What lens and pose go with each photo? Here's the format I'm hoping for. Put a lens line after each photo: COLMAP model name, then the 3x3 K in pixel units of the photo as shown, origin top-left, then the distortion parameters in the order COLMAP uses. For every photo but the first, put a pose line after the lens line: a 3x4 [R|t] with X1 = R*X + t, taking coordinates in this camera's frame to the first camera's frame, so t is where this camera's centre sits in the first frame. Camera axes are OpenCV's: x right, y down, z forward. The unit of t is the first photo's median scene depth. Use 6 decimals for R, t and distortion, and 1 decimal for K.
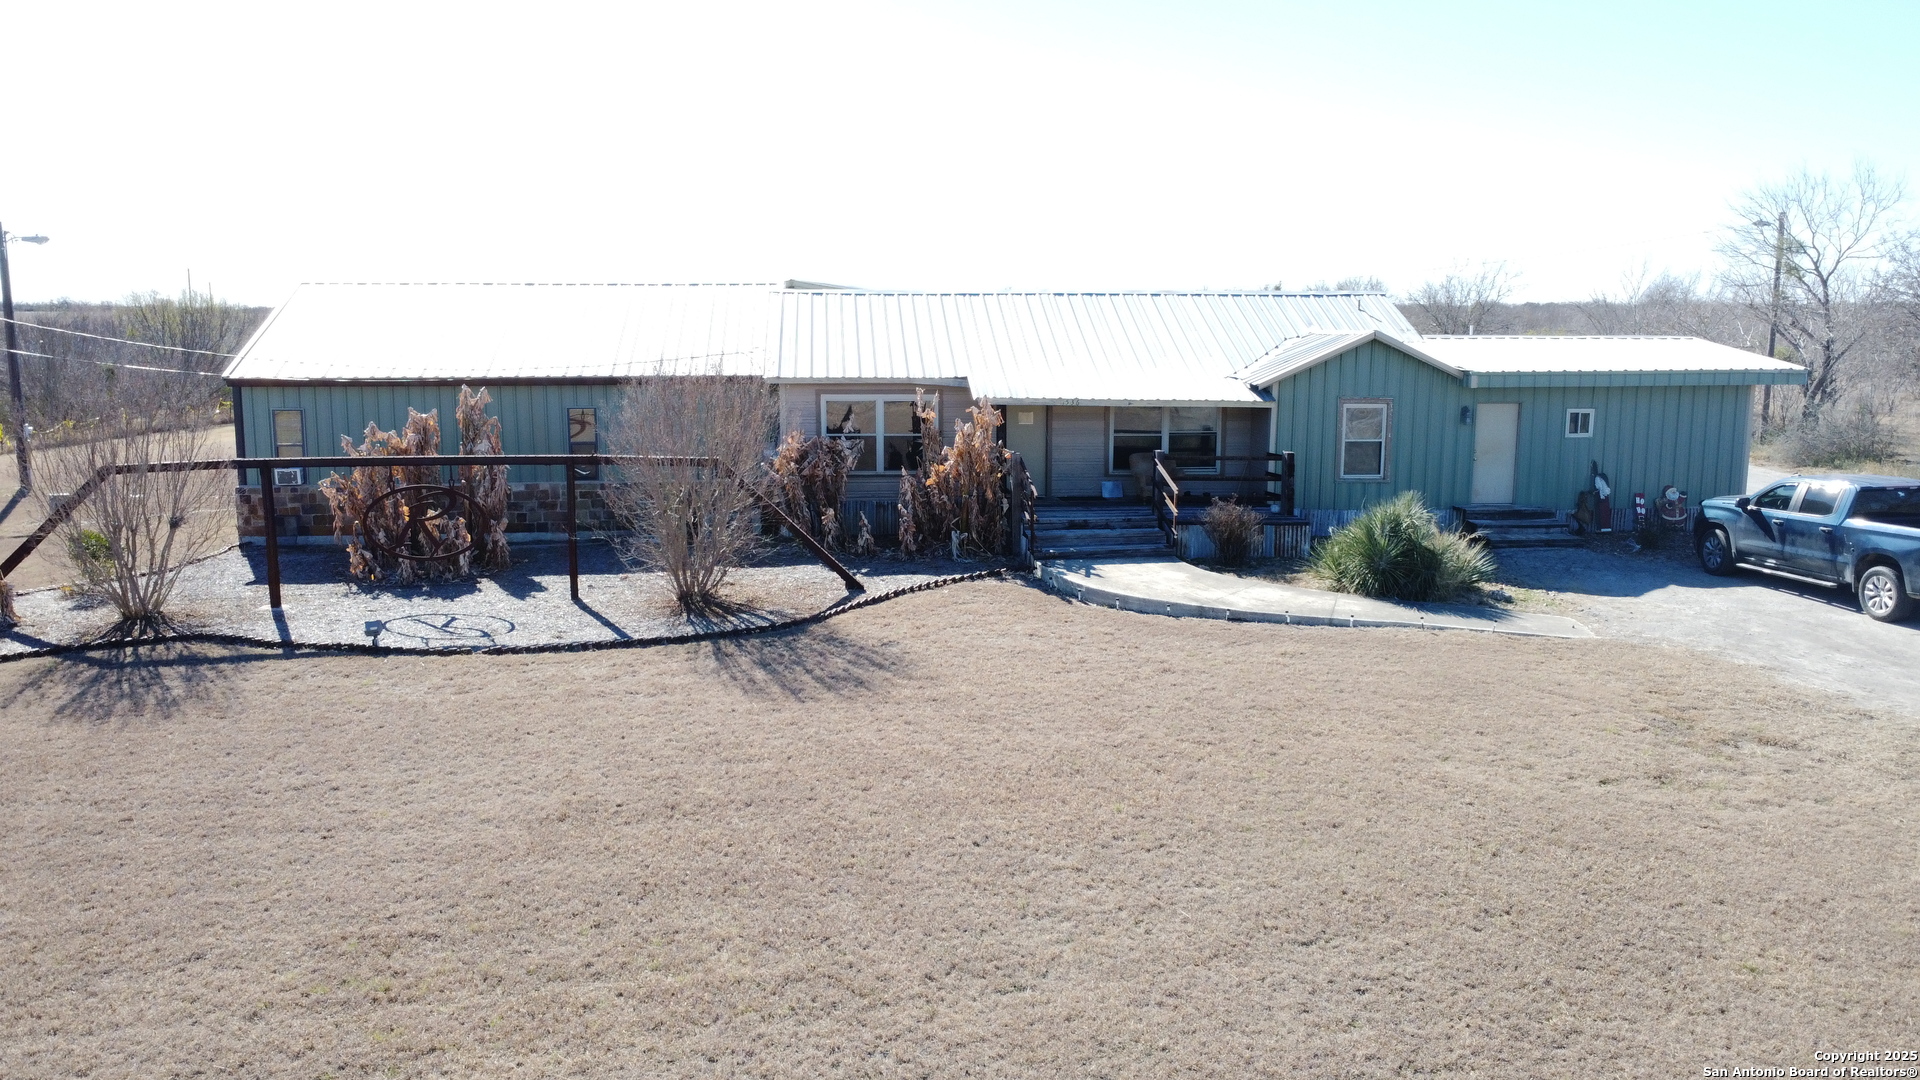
lens RADIAL K [[1437.8, 0, 960.0], [0, 1437.8, 540.0], [0, 0, 1]] dist [0.003568, -0.006150]
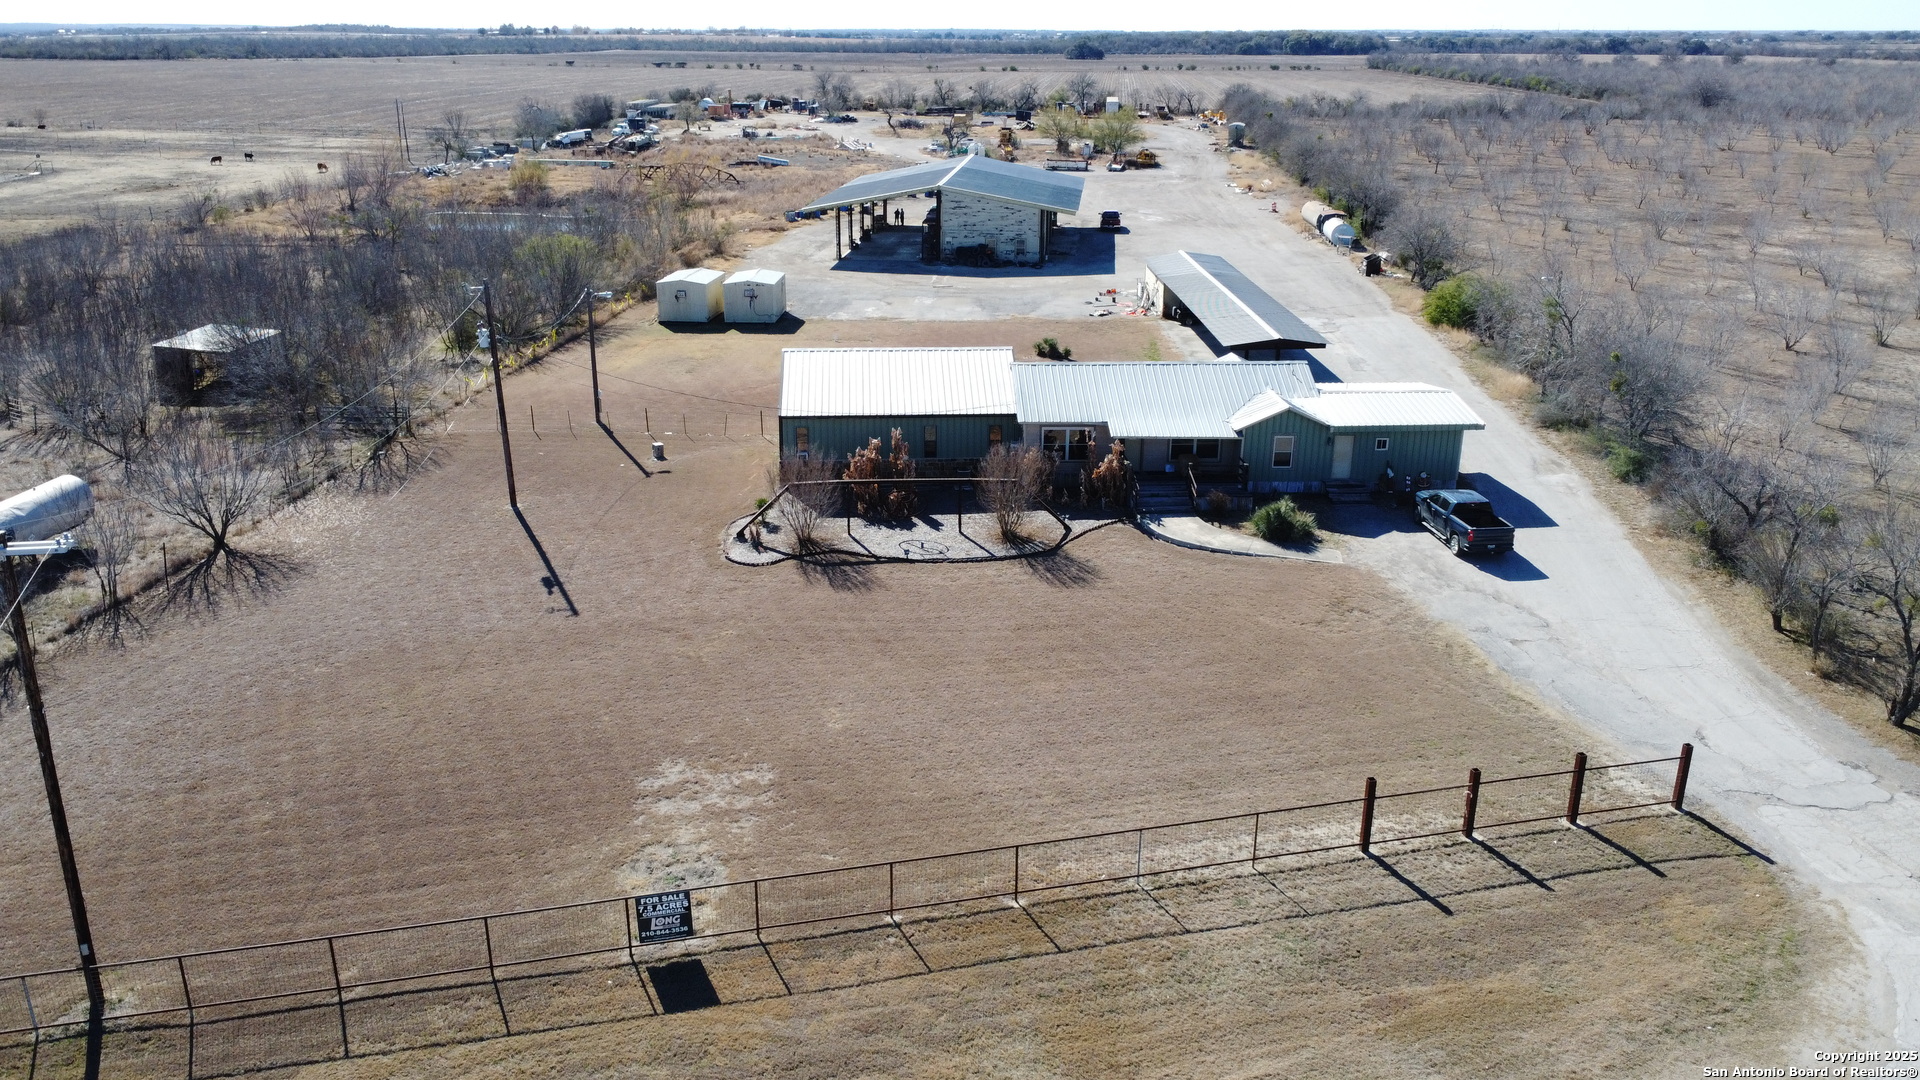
lens RADIAL K [[1437.8, 0, 960.0], [0, 1437.8, 540.0], [0, 0, 1]] dist [0.003568, -0.006150]
pose [[0.999178, 0.018344, -0.036149, -0.171325], [-0.011308, 0.982484, 0.186003, -0.421524], [0.038928, -0.185442, 0.981884, -1.528015]]
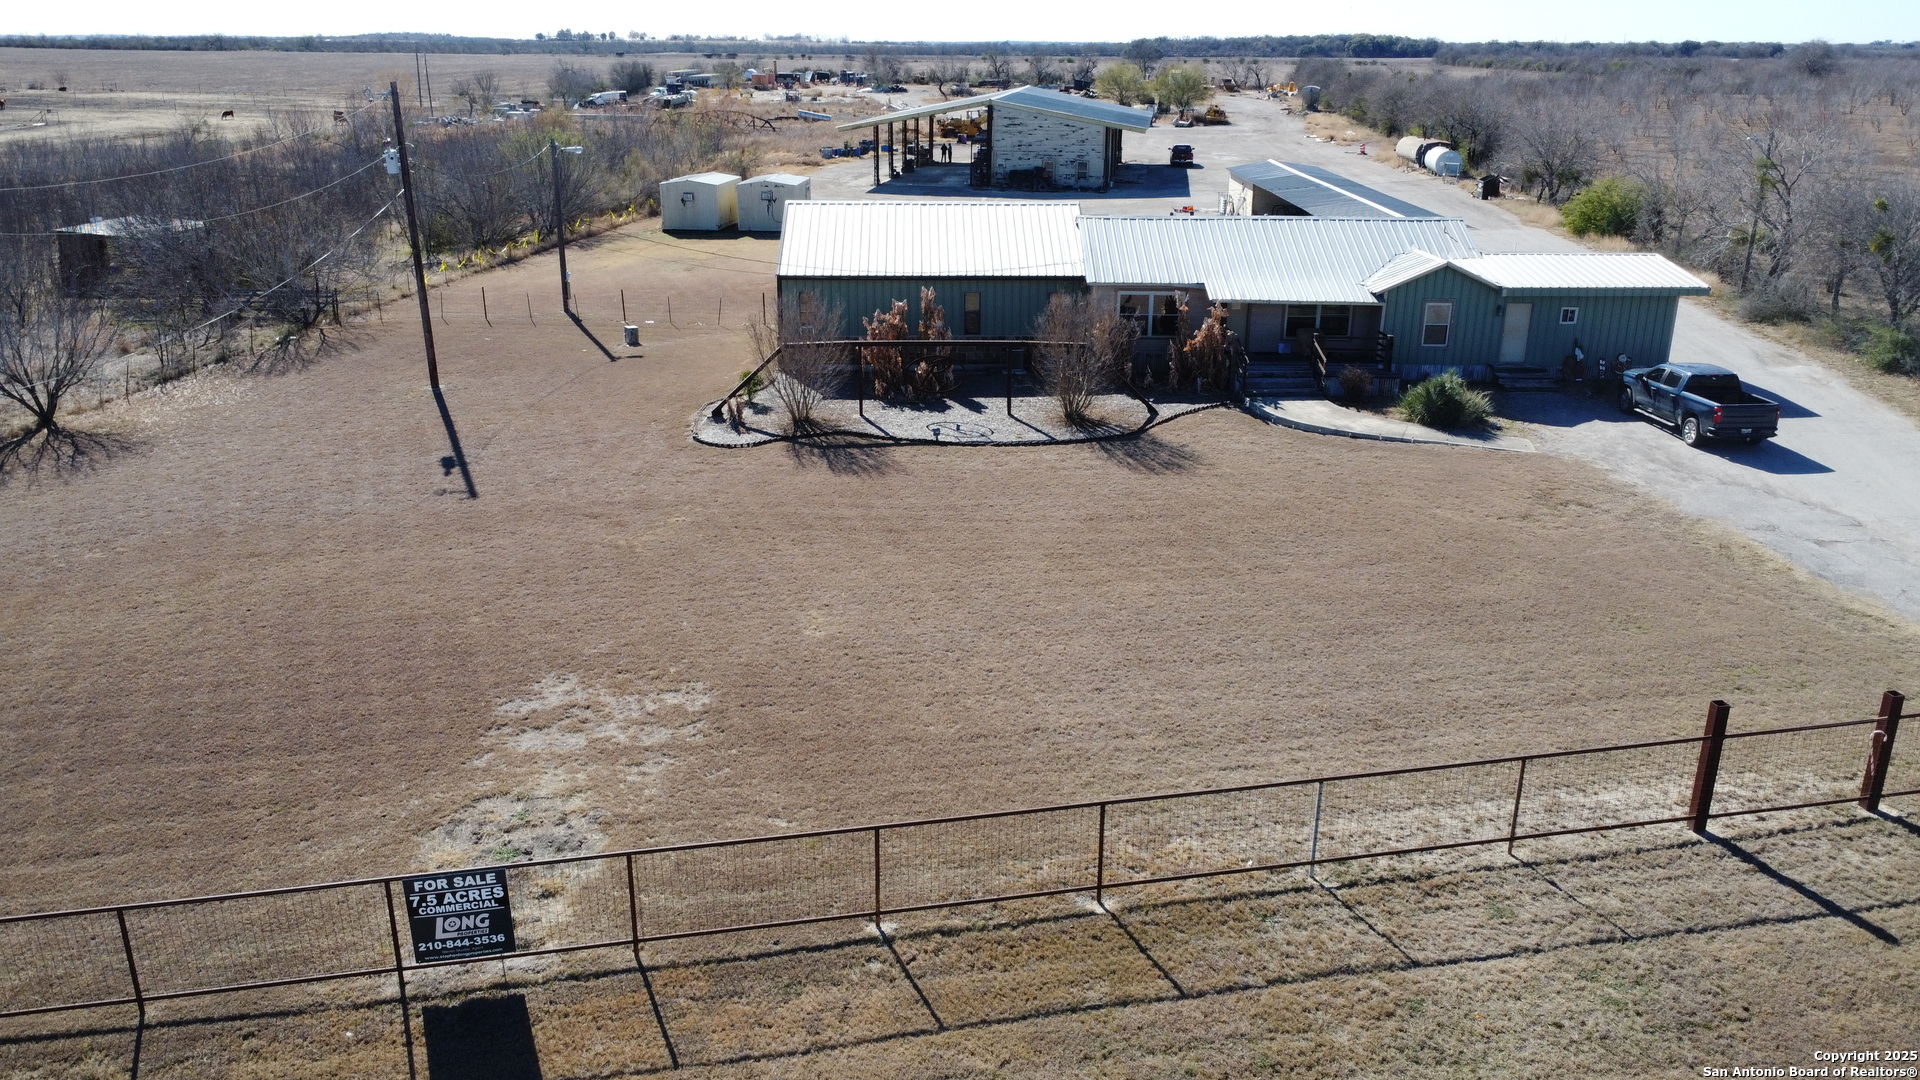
lens RADIAL K [[1437.8, 0, 960.0], [0, 1437.8, 540.0], [0, 0, 1]] dist [0.003568, -0.006150]
pose [[0.997024, 0.030809, -0.070671, -0.188554], [-0.017792, 0.983886, 0.177912, -0.135029], [0.075014, -0.176125, 0.981505, -0.928675]]
